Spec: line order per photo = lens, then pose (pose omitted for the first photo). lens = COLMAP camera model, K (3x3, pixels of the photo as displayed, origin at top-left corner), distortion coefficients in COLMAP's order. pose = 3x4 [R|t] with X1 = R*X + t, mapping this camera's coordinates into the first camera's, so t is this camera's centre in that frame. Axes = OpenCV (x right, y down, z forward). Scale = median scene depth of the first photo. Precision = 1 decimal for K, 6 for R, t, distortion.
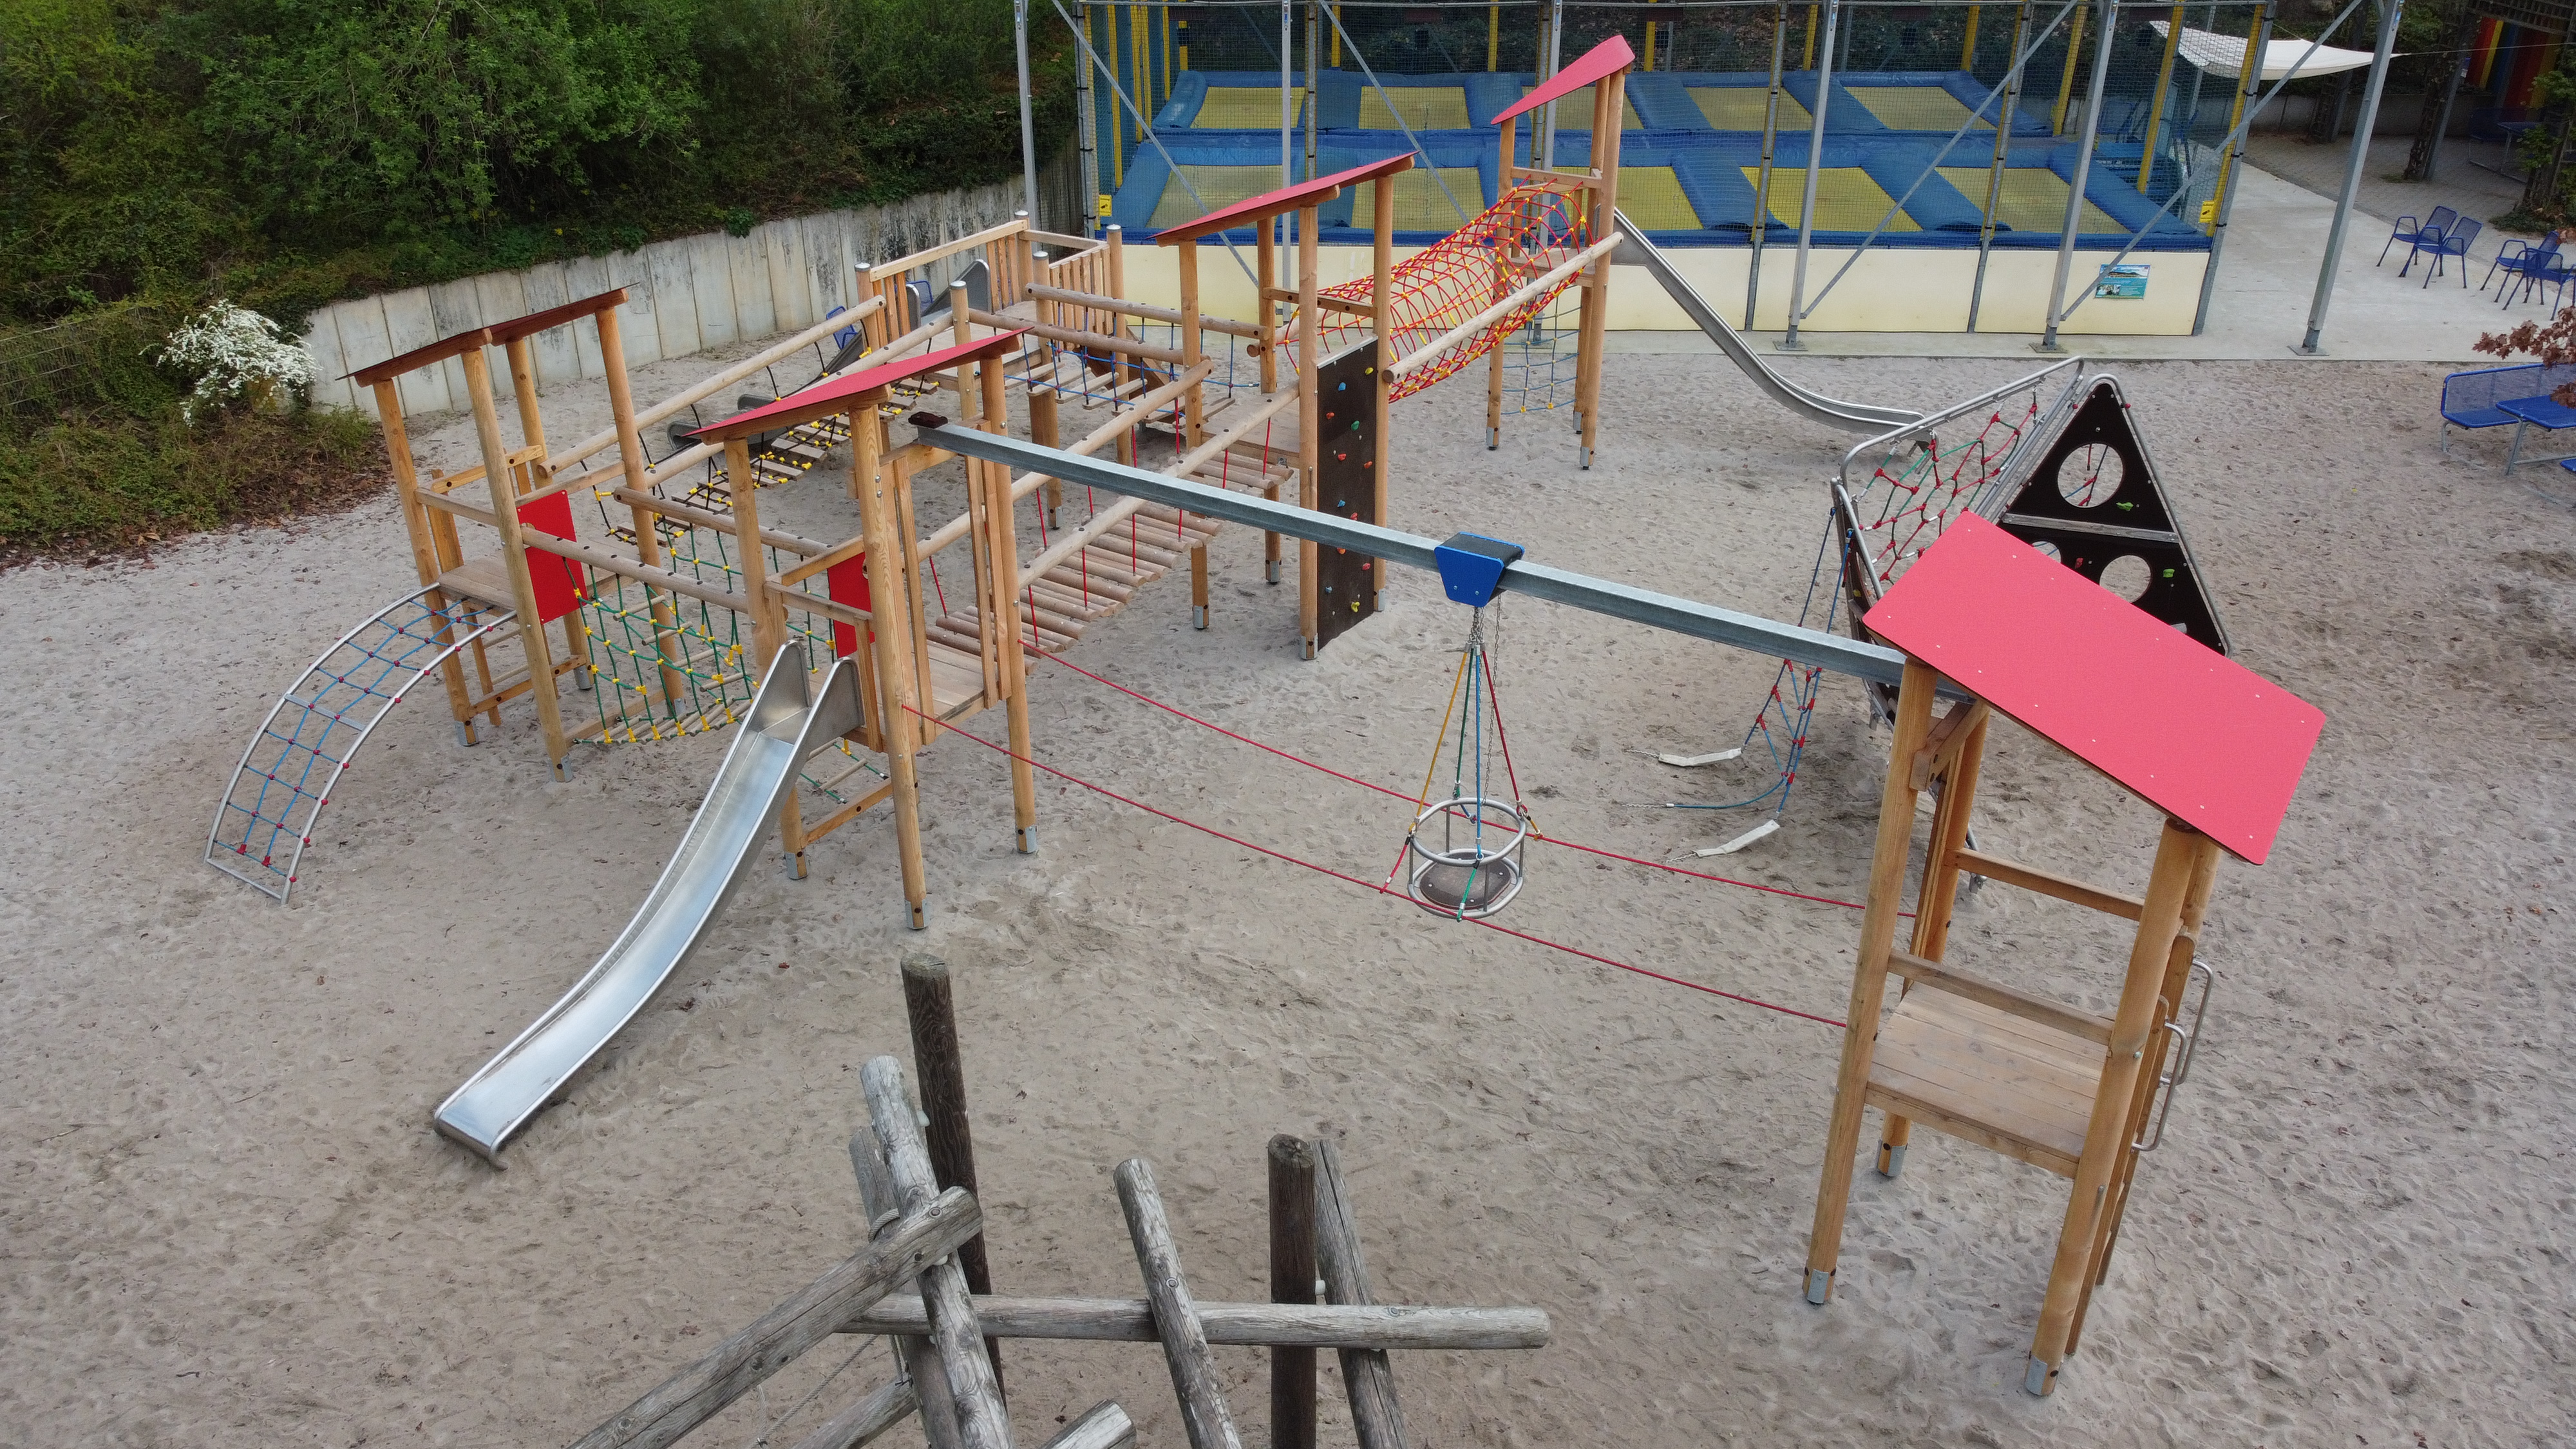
lens RADIAL K [[1905.1, 0, 1288.0], [0, 1905.1, 724.5], [0, 0, 1]] dist [-0.003956, -0.001895]
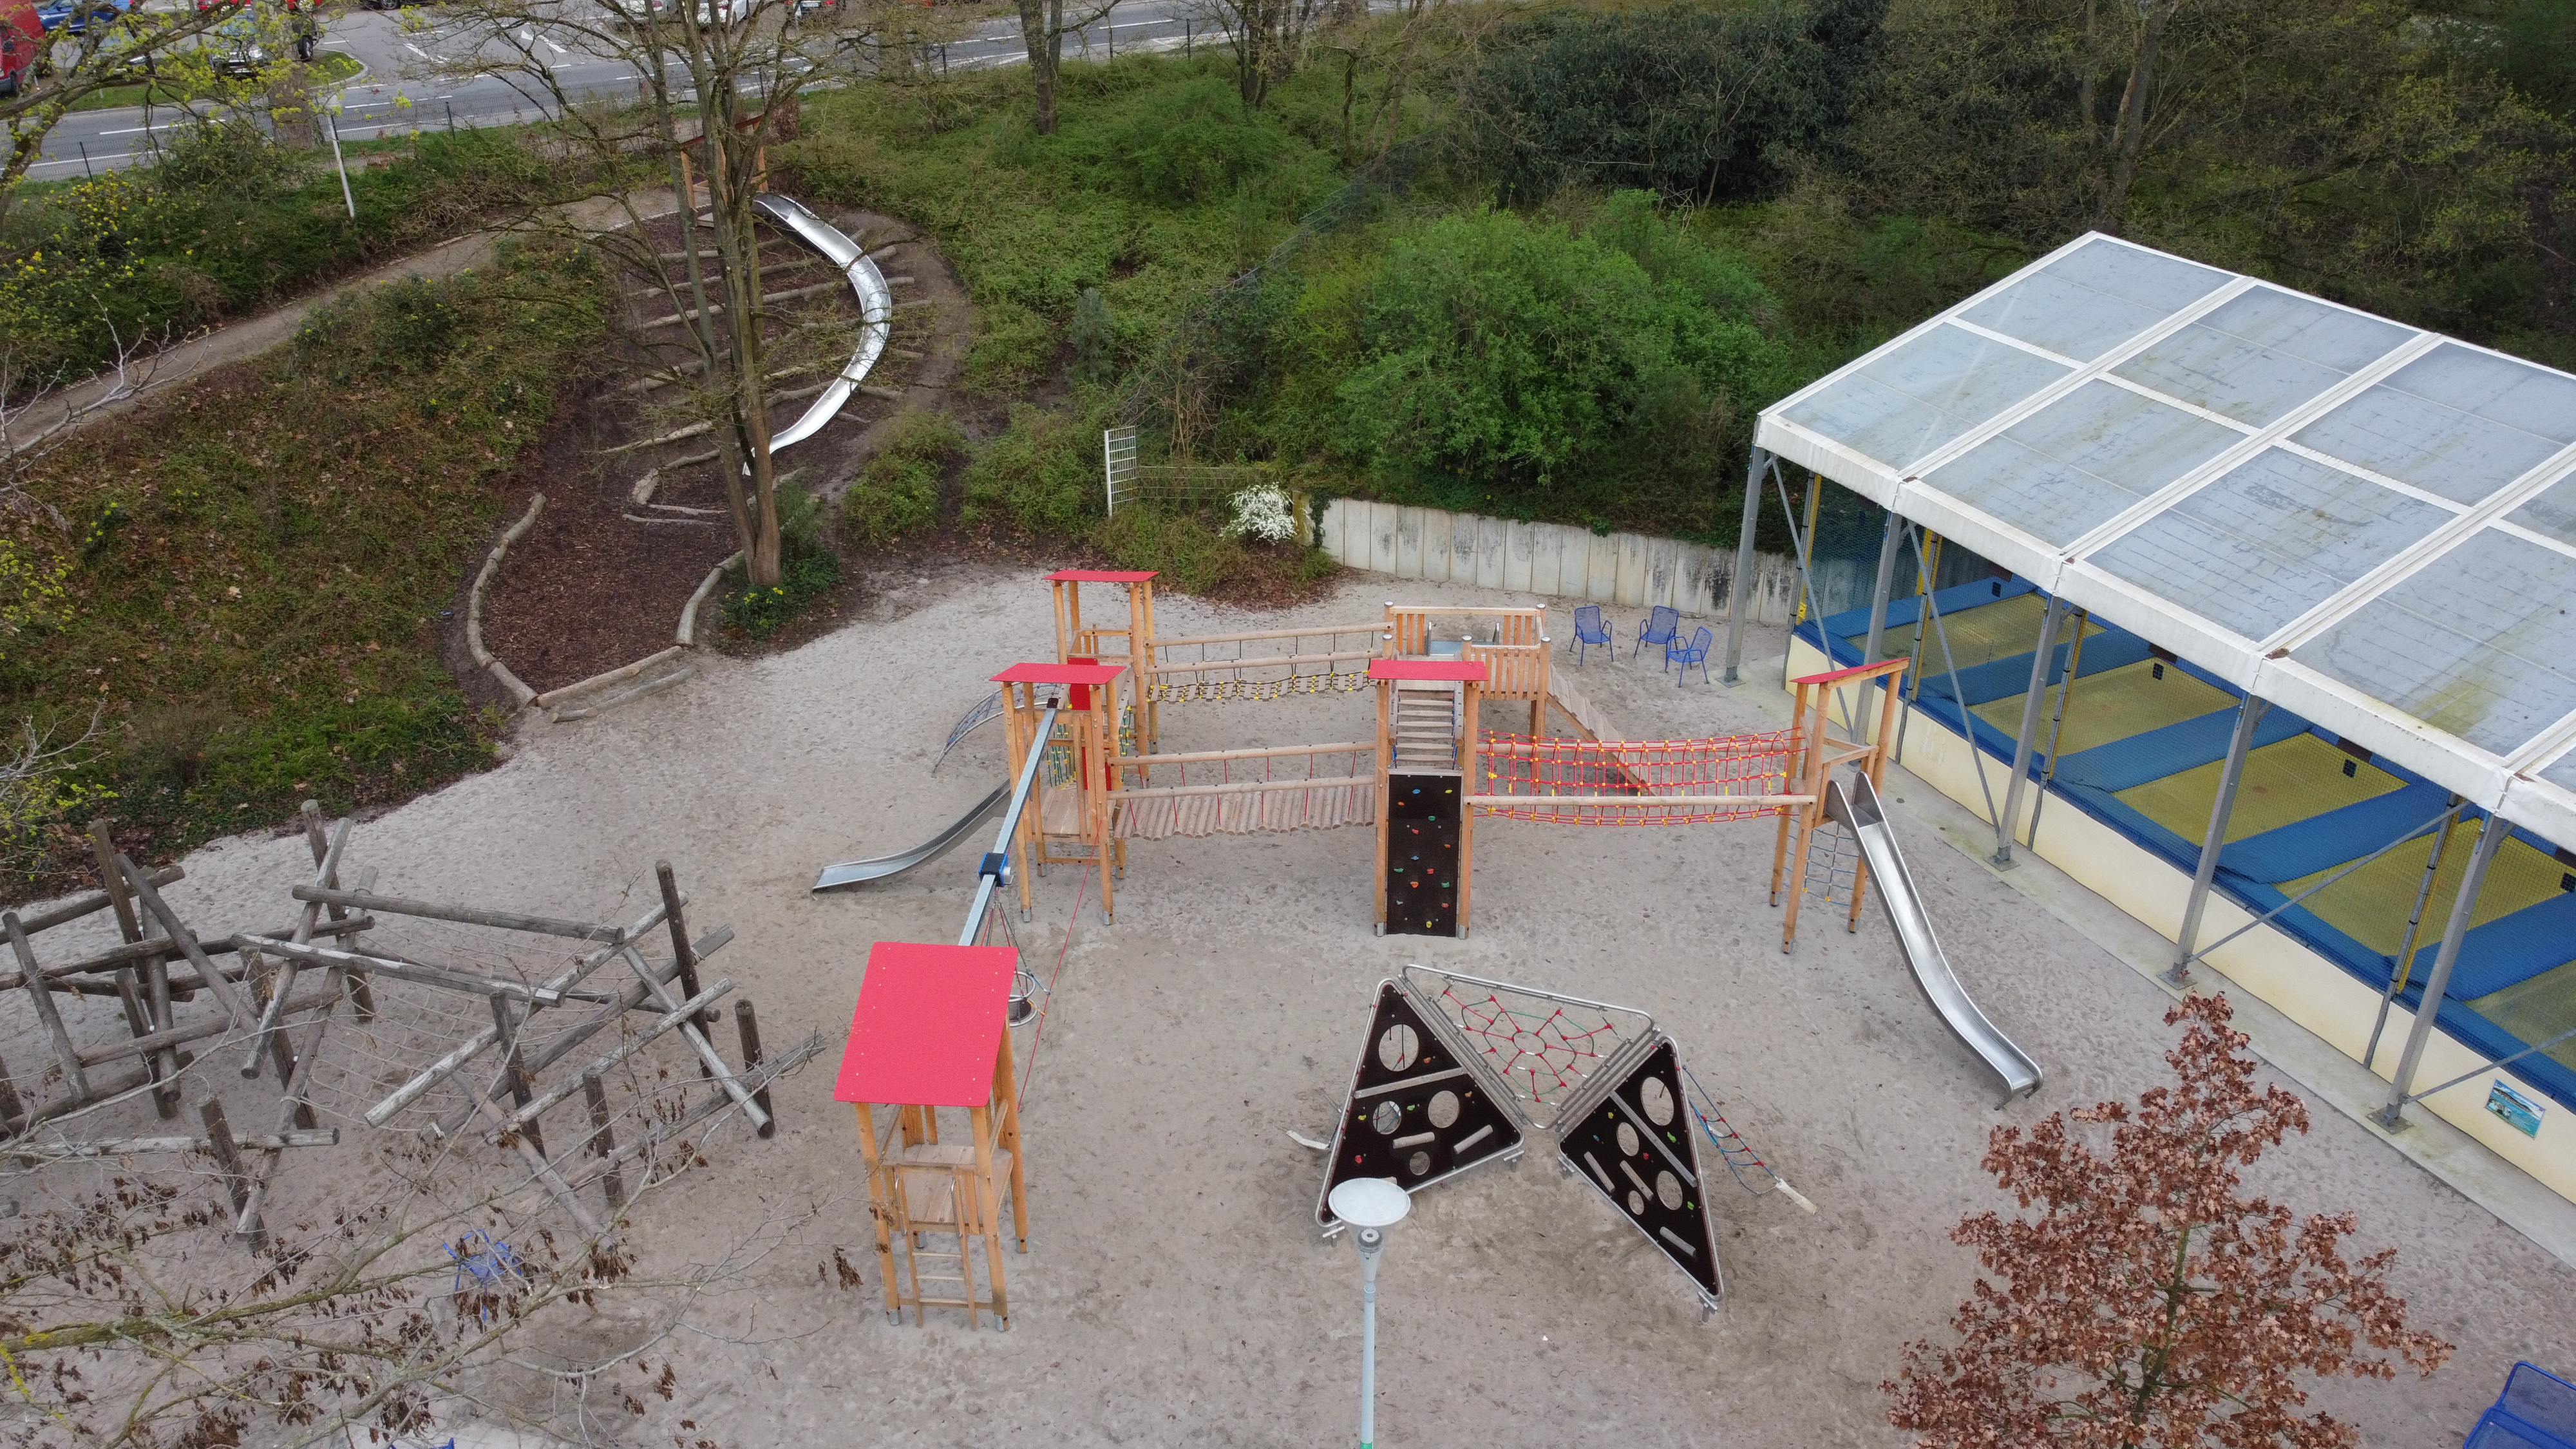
lens RADIAL K [[1905.1, 0, 1288.0], [0, 1905.1, 724.5], [0, 0, 1]] dist [-0.003956, -0.001895]
pose [[0.489920, 0.423865, -0.761785, 0.860922], [-0.416786, 0.881386, 0.222368, -0.396835], [0.765681, 0.208559, 0.608470, -0.044921]]
